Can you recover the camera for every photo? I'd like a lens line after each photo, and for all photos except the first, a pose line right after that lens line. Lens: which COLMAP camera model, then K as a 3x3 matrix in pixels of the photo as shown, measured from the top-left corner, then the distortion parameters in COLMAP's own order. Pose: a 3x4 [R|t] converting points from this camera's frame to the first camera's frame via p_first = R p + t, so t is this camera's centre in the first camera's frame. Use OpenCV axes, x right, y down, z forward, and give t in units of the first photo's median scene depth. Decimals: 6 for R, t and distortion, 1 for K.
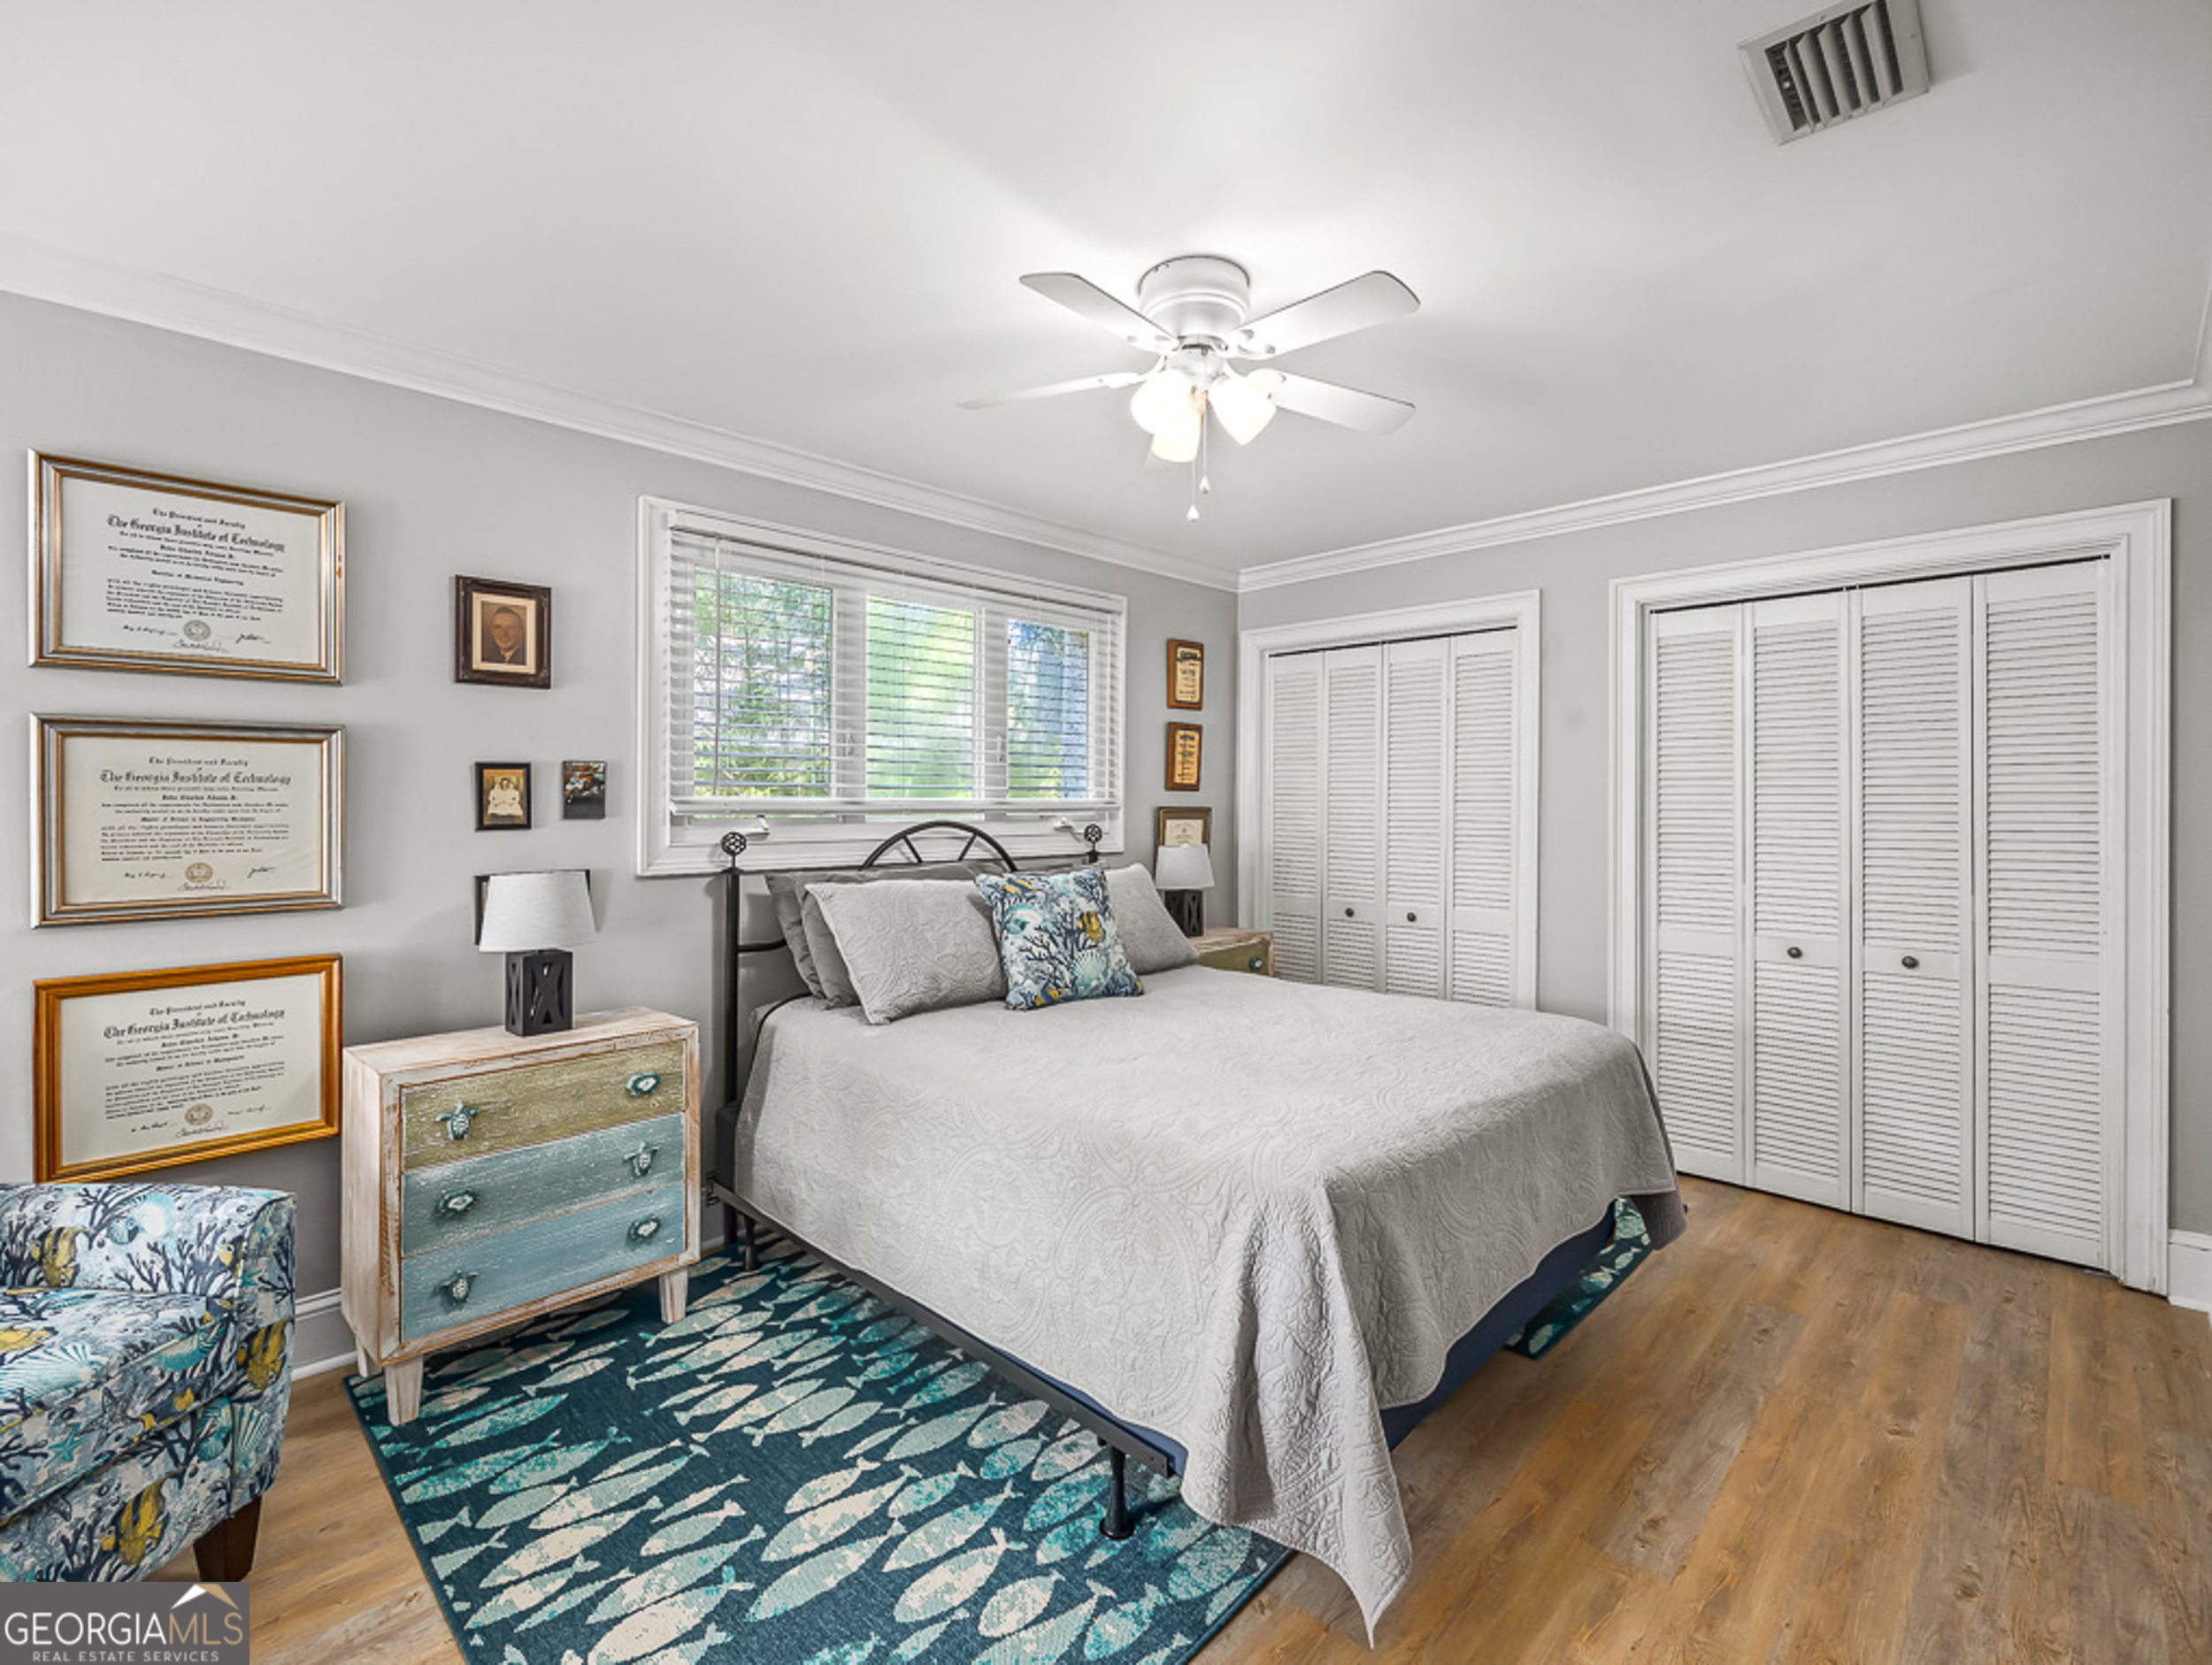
lens RADIAL K [[1052.3, 0, 1106.0], [0, 1052.3, 832.5], [0, 0, 1]] dist [0.000212, -0.000065]
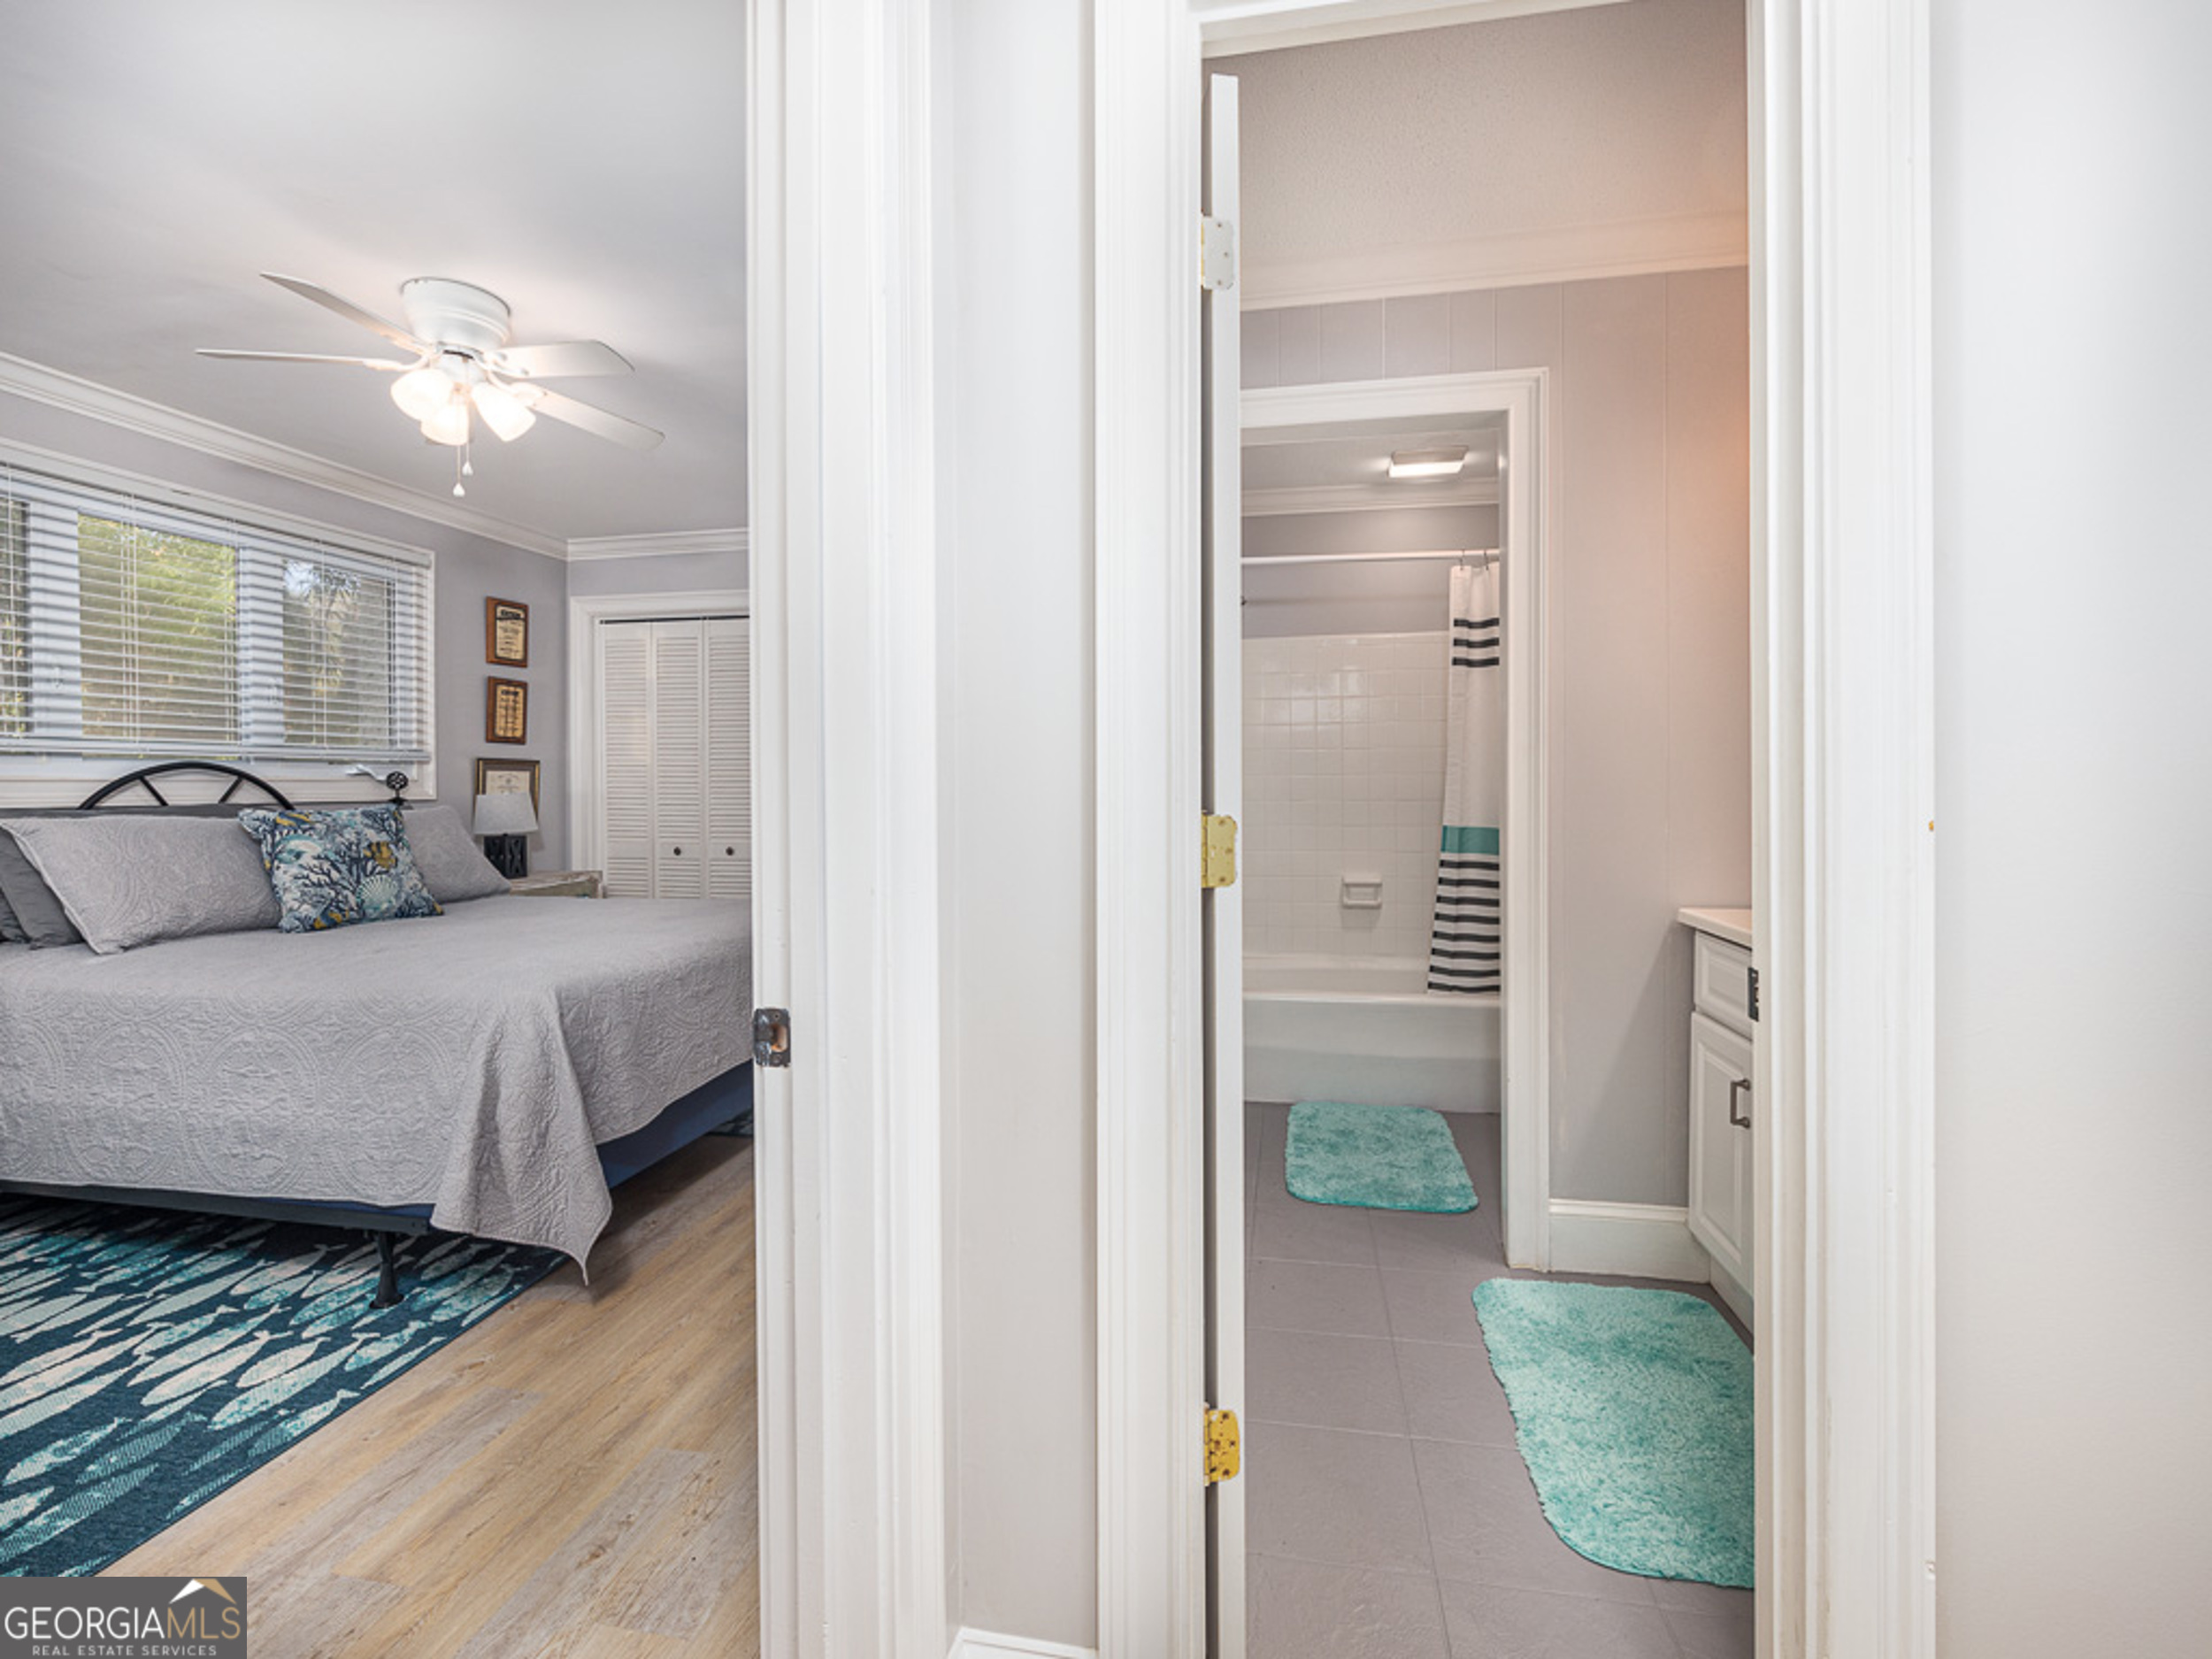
lens RADIAL K [[992.9, 0, 1113.7], [0, 992.9, 811.3], [0, 0, 1]] dist [0.004708, -0.001179]
pose [[0.835121, -0.019966, 0.549704, 0.063339], [0.017903, 0.999798, 0.009116, 0.058432], [-0.549775, 0.002228, 0.835310, -0.314156]]
